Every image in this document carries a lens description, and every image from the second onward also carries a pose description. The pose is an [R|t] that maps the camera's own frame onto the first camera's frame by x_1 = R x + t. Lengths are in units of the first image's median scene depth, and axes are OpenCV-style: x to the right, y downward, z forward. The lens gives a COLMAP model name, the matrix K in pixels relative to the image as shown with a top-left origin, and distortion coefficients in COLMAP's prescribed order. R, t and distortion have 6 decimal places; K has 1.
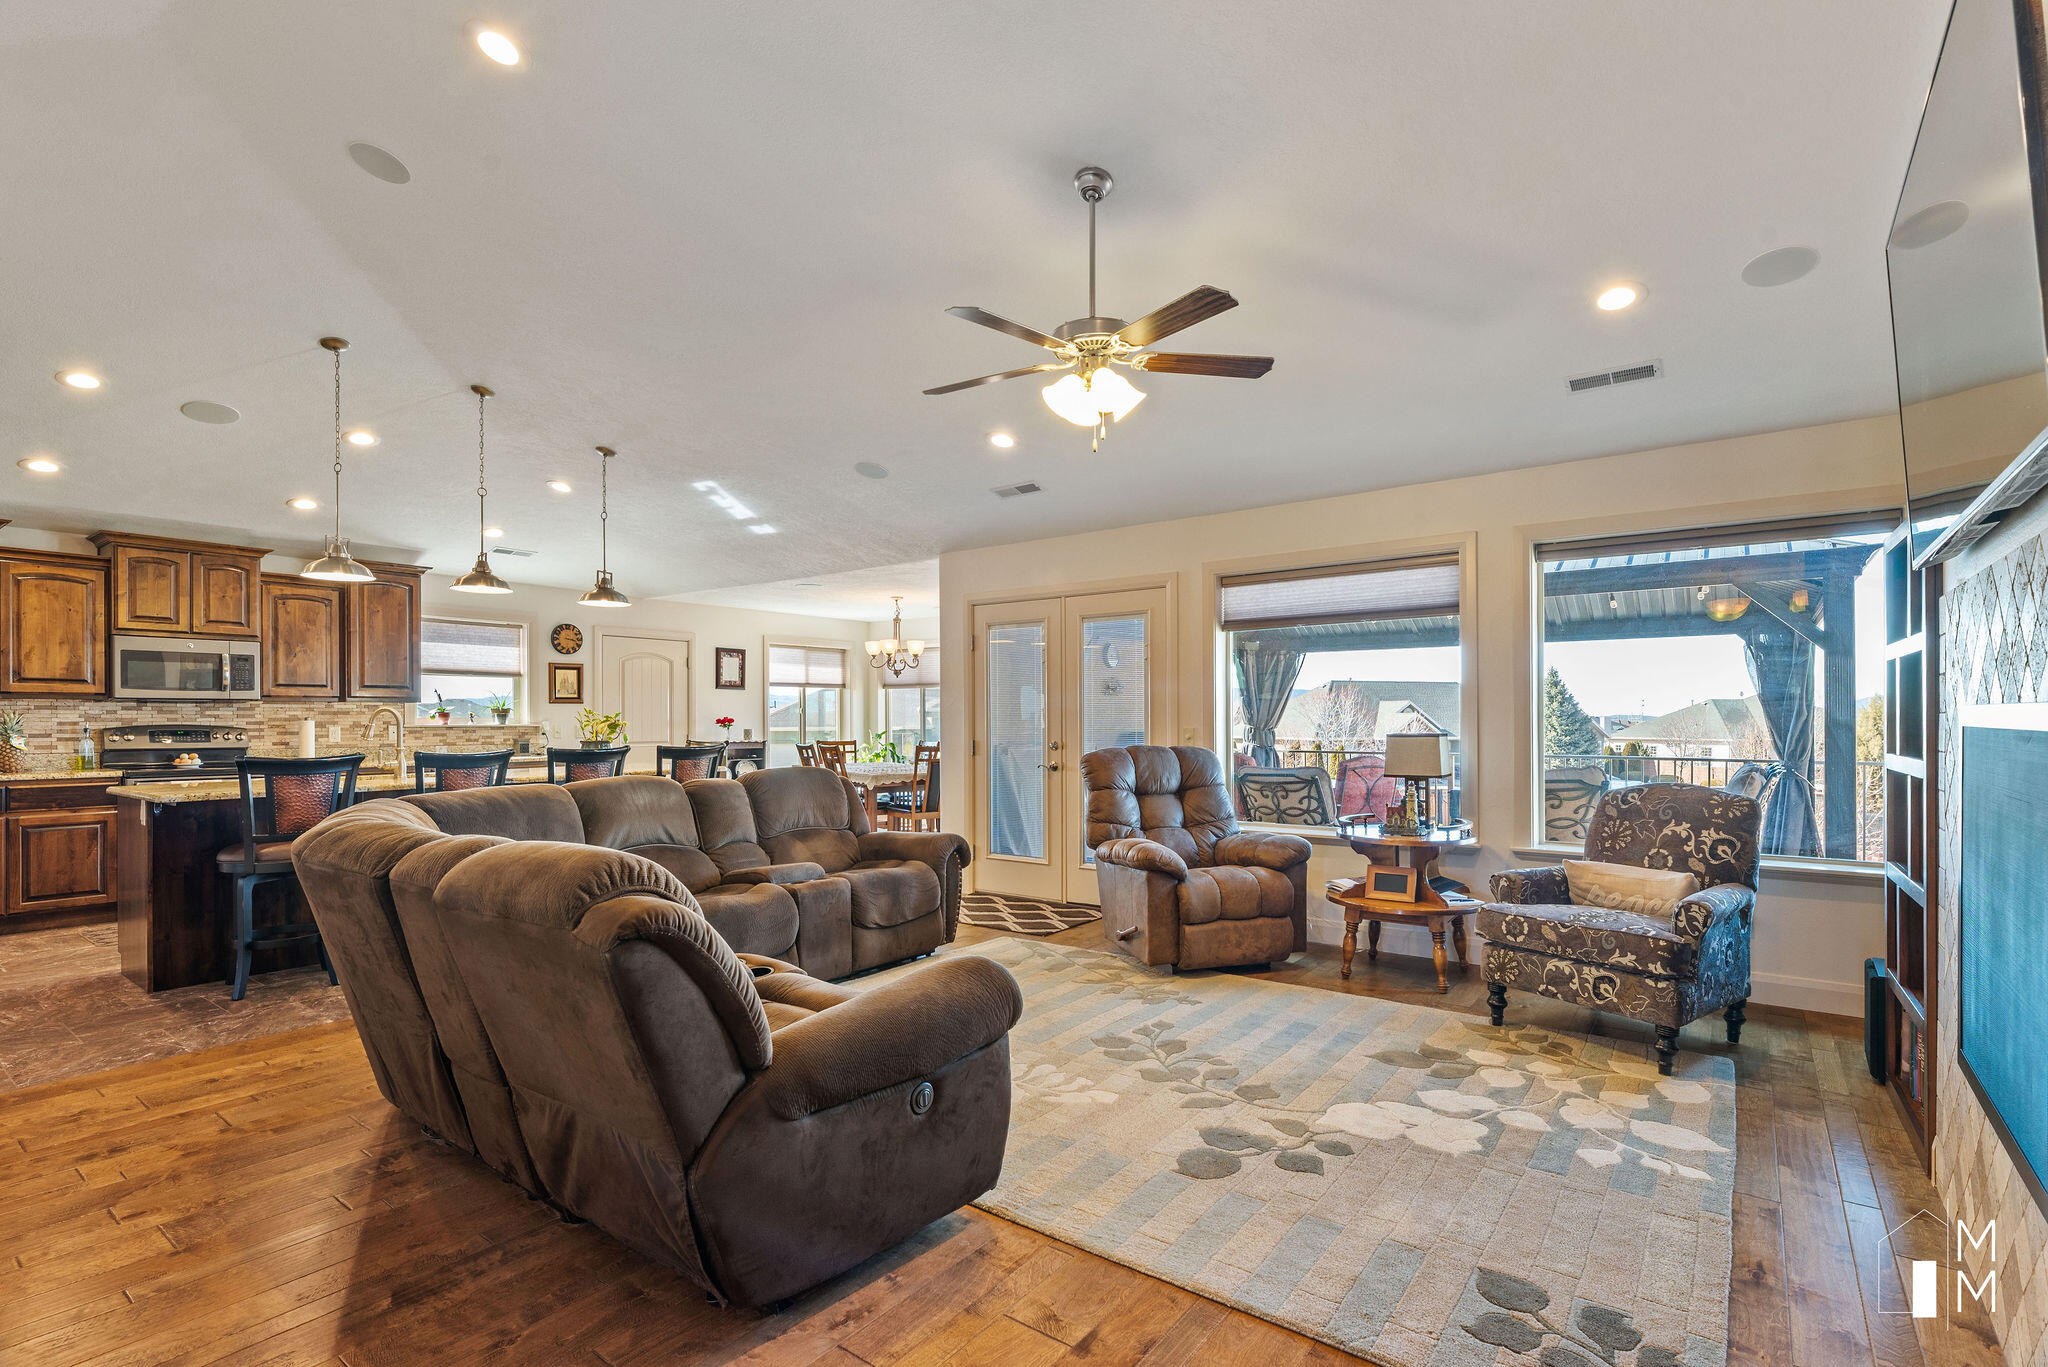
lens RADIAL K [[946.6, 0, 1026.3], [0, 946.6, 720.6], [0, 0, 1]] dist [0.000112, -0.001910]
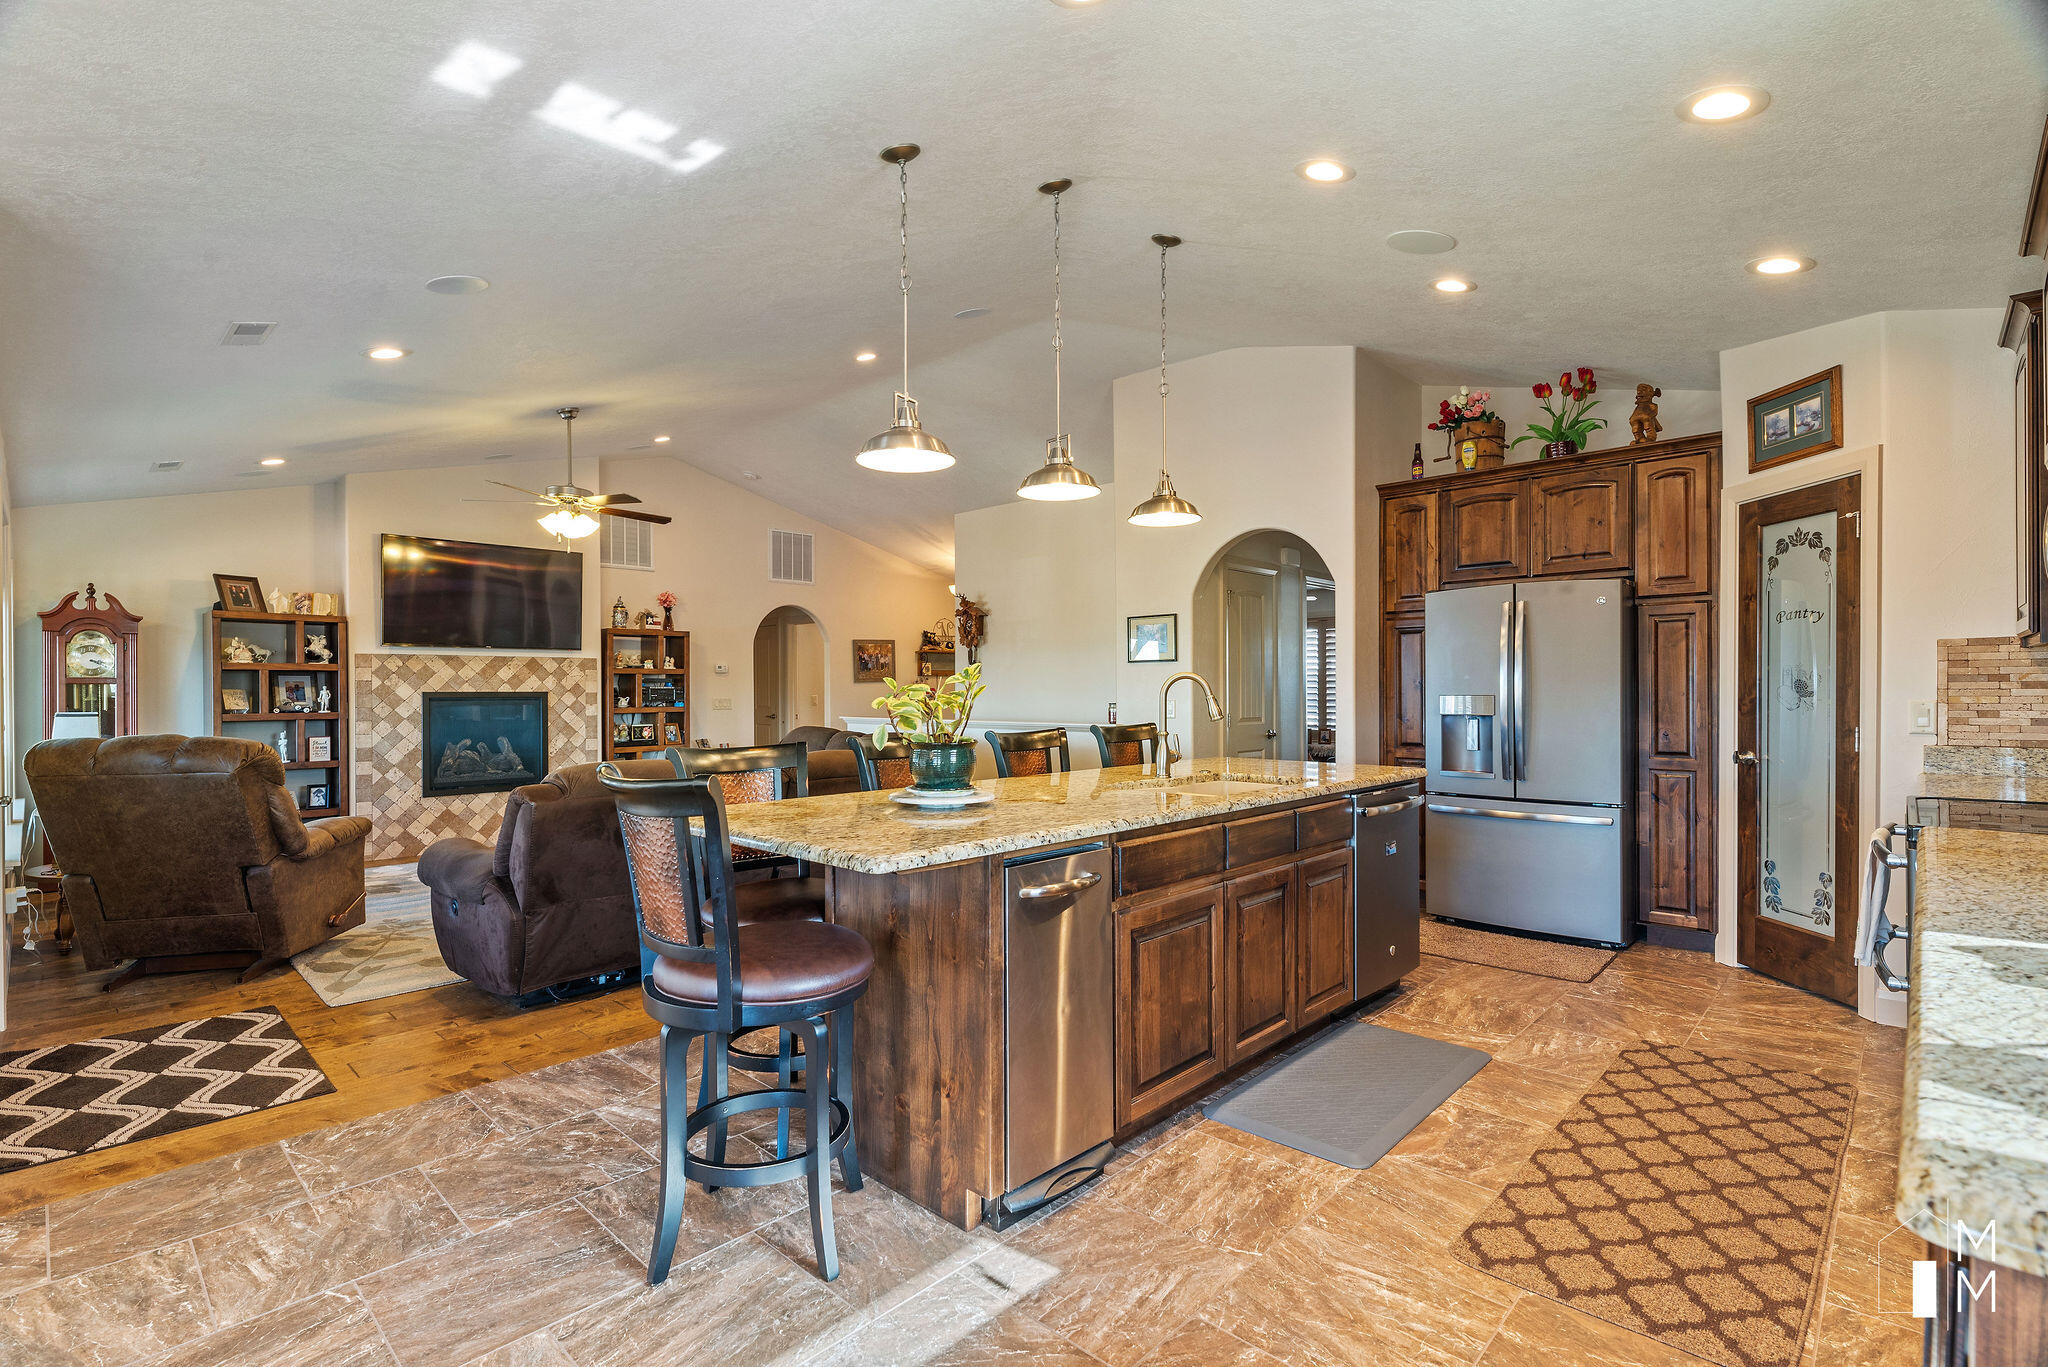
lens RADIAL K [[946.6, 0, 1016.3], [0, 946.6, 686.3], [0, 0, 1]] dist [0.000112, -0.001910]
pose [[-0.991803, 0.009552, 0.127415, -0.500089], [0.009225, 0.999952, -0.003154, -0.002668], [-0.127439, -0.001953, -0.991844, 1.314618]]
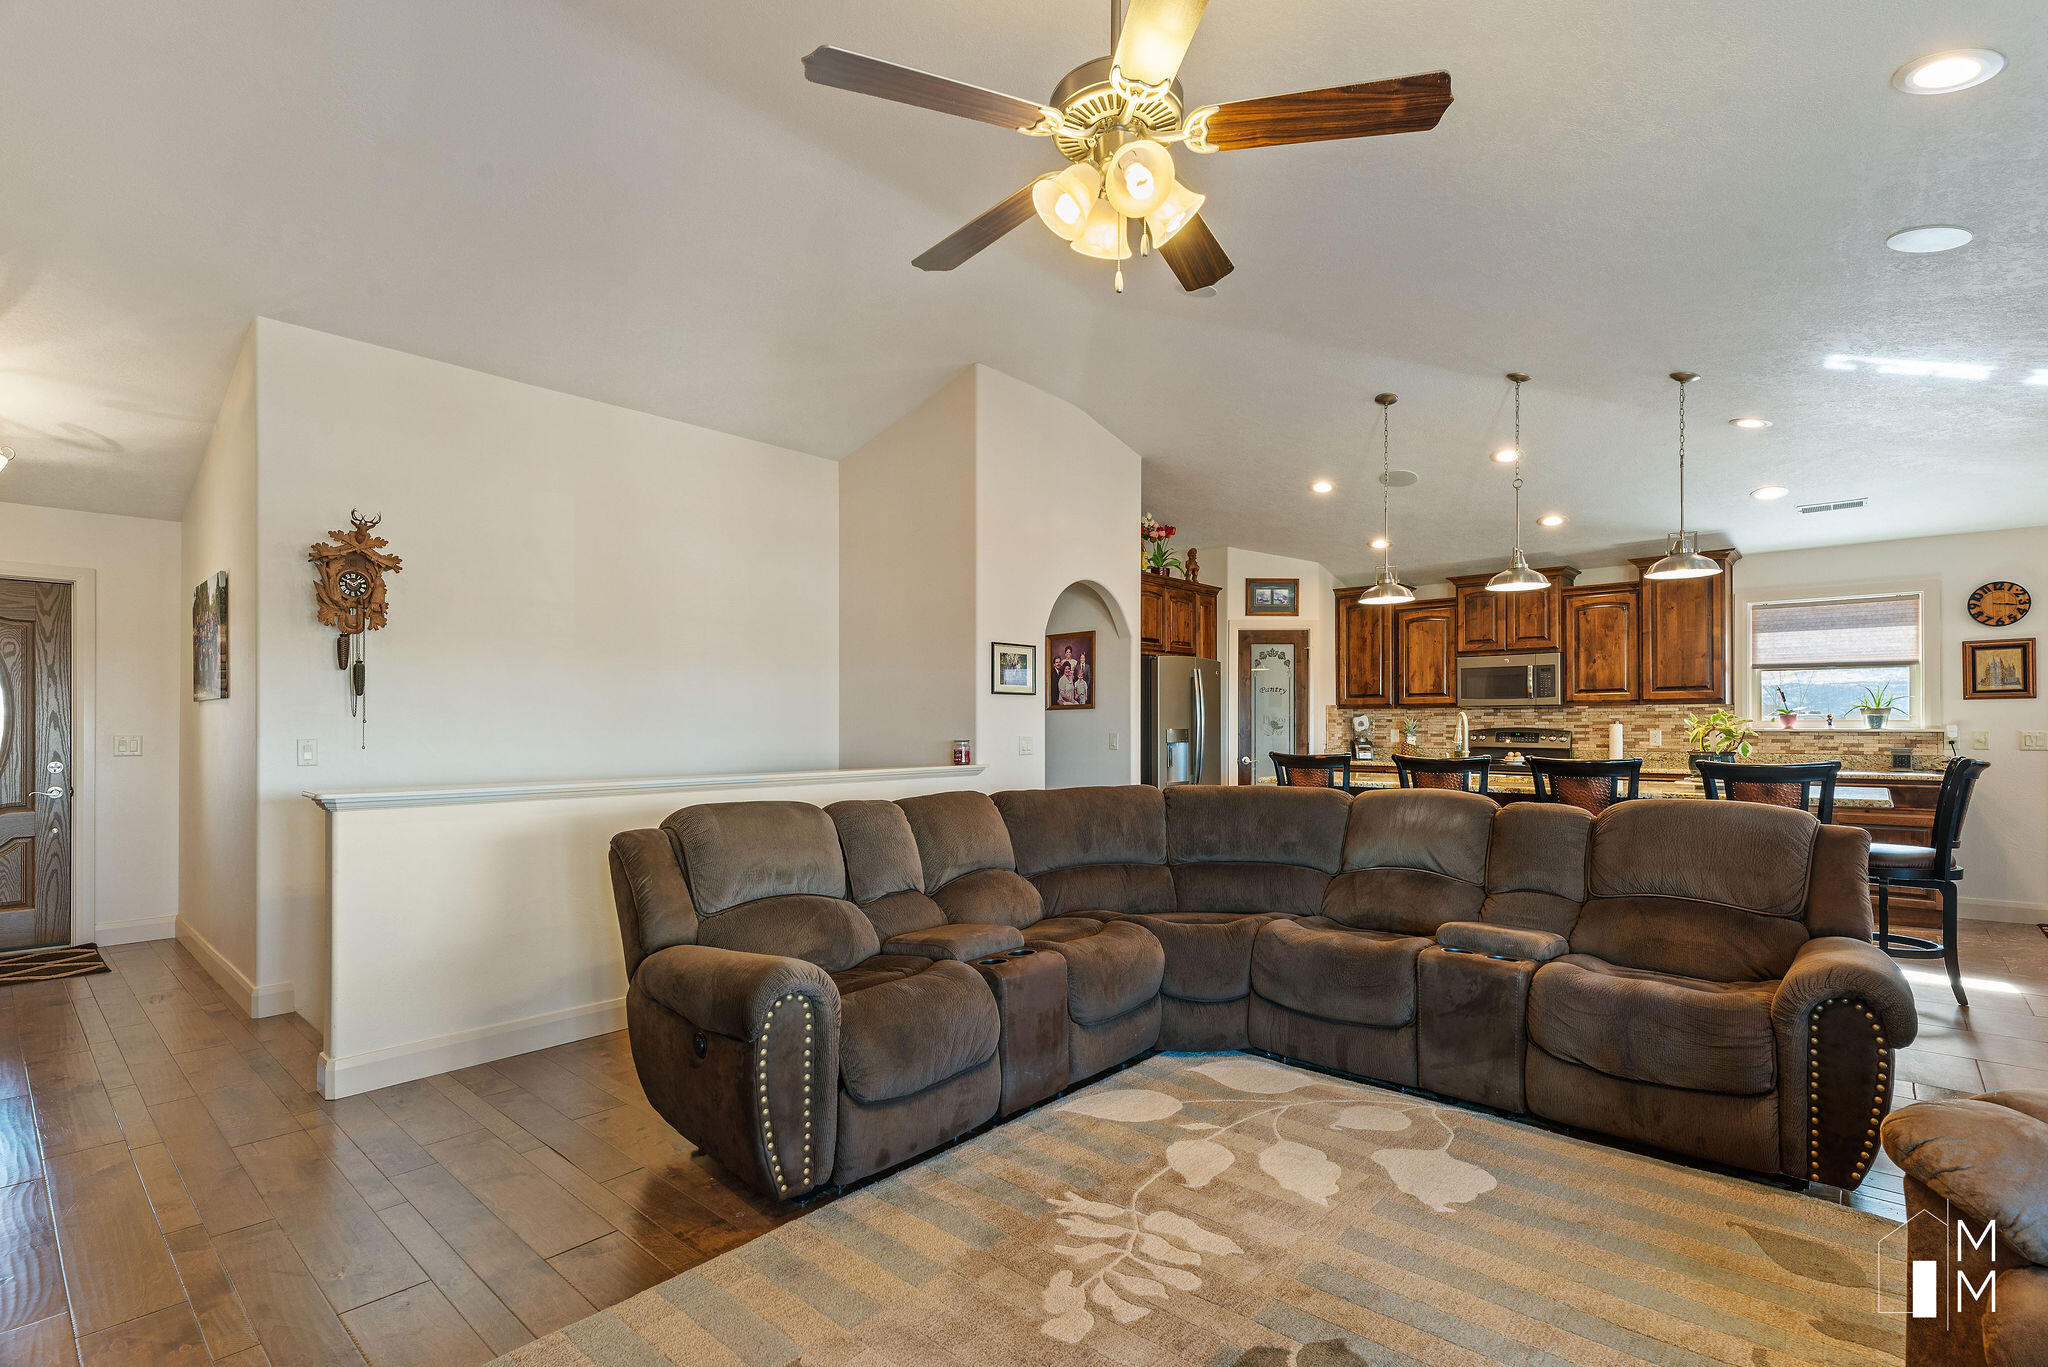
lens RADIAL K [[946.6, 0, 1021.9], [0, 946.6, 720.9], [0, 0, 1]] dist [0.000112, -0.001910]
pose [[-0.091254, -0.000902, -0.995827, 0.328544], [0.001536, 0.999998, -0.001046, -0.003581], [0.995826, -0.001625, -0.091252, 0.471303]]
